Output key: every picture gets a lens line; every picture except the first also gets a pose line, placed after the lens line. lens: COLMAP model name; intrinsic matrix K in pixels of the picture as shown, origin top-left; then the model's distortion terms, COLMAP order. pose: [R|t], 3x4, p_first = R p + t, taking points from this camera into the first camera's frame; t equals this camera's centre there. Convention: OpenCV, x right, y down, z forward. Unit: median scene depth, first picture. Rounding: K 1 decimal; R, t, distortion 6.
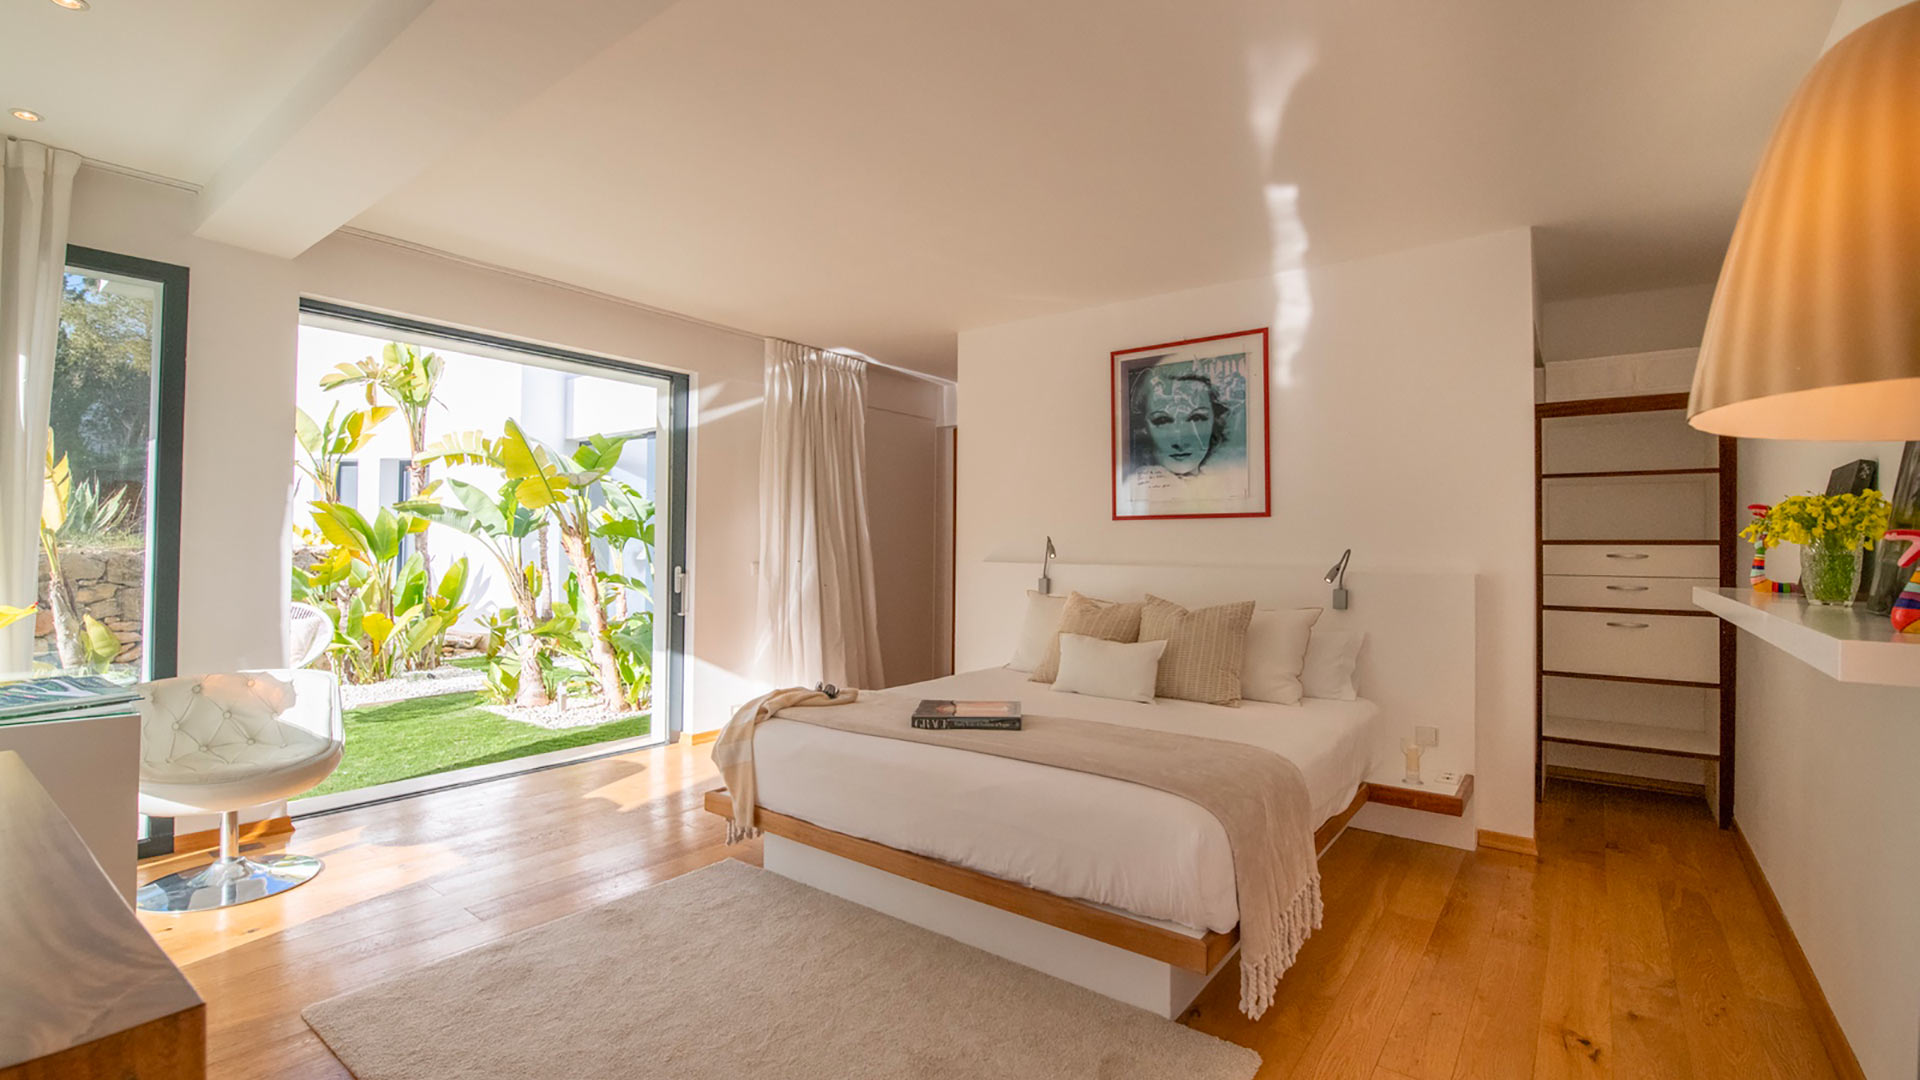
lens RADIAL K [[835.5, 0, 960.0], [0, 835.5, 540.0], [0, 0, 1]] dist [0.000202, -0.000197]
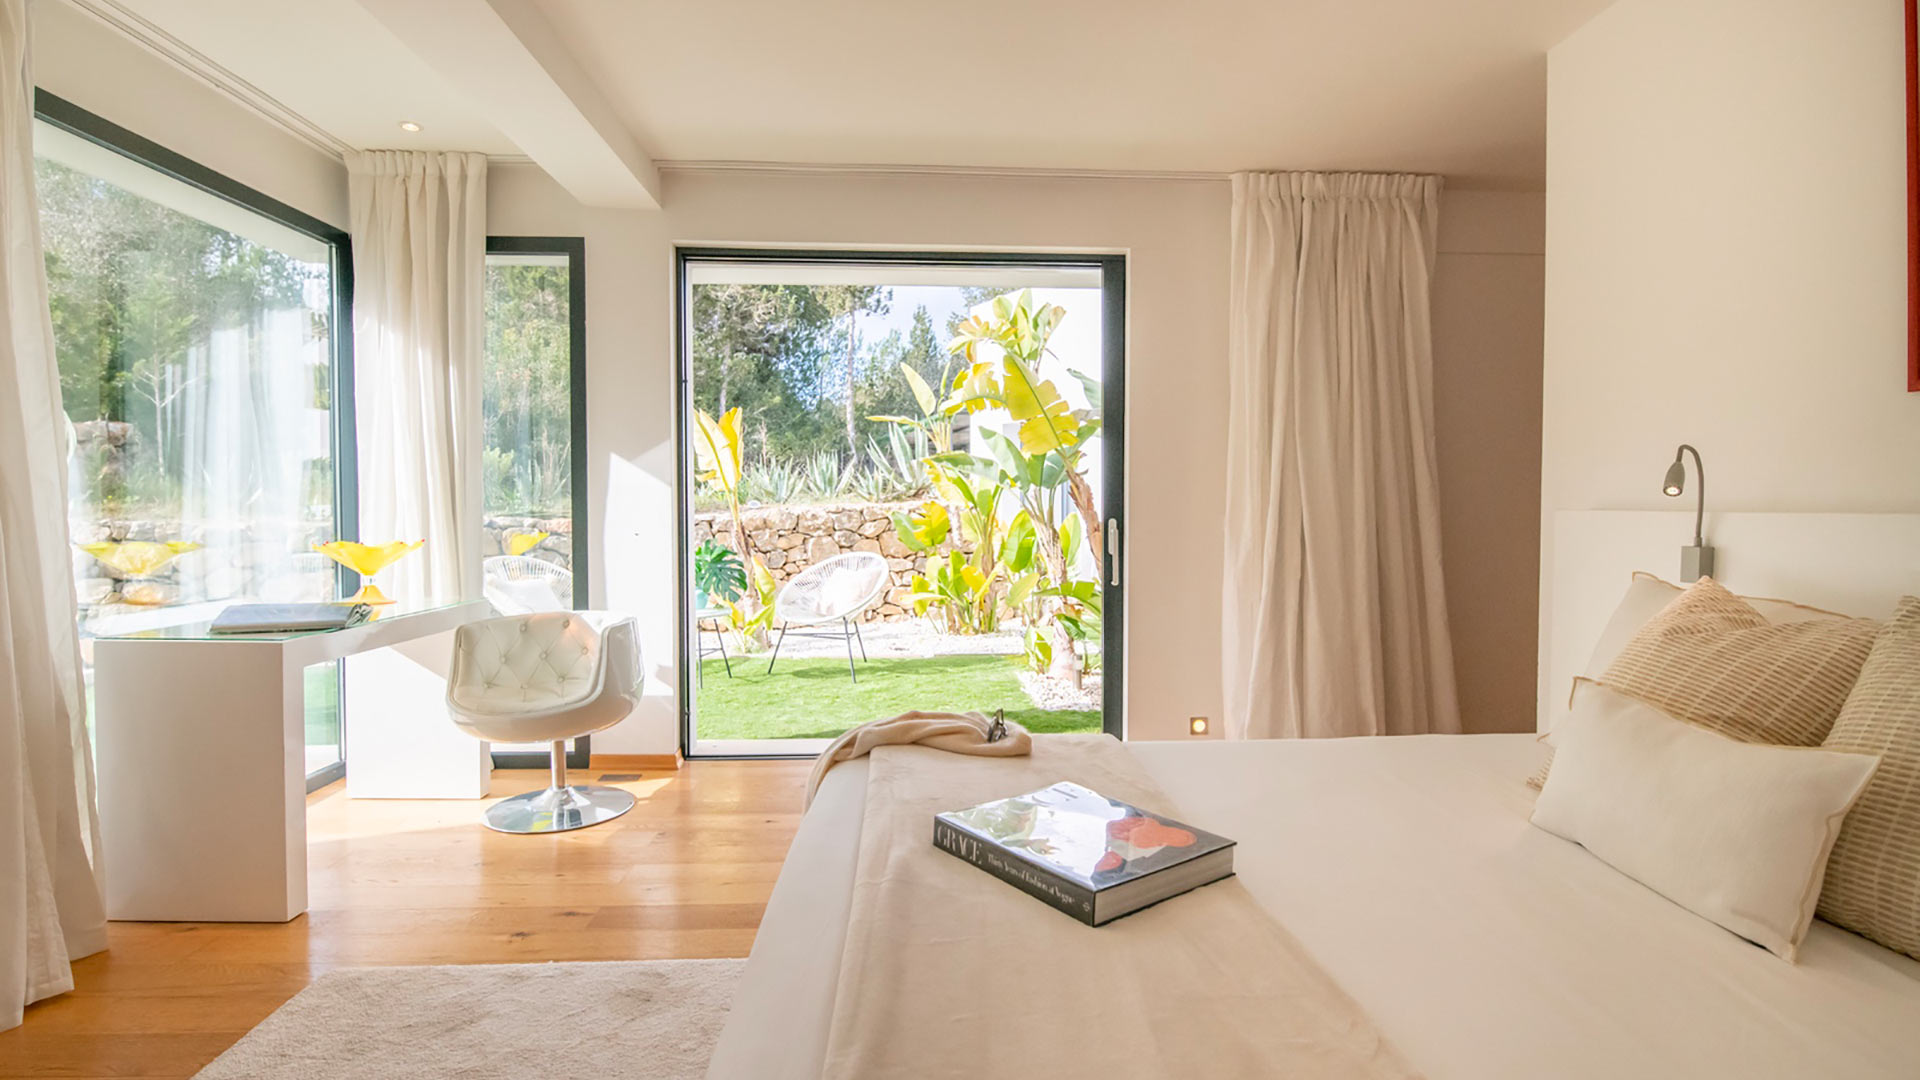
lens RADIAL K [[915.1, 0, 960.0], [0, 915.1, 540.0], [0, 0, 1]] dist [0.002414, 0.000158]
pose [[0.646952, 0.020252, -0.762262, 0.265340], [0.012560, 0.999229, 0.037207, 0.024829], [0.762428, -0.033645, 0.646198, 0.509091]]
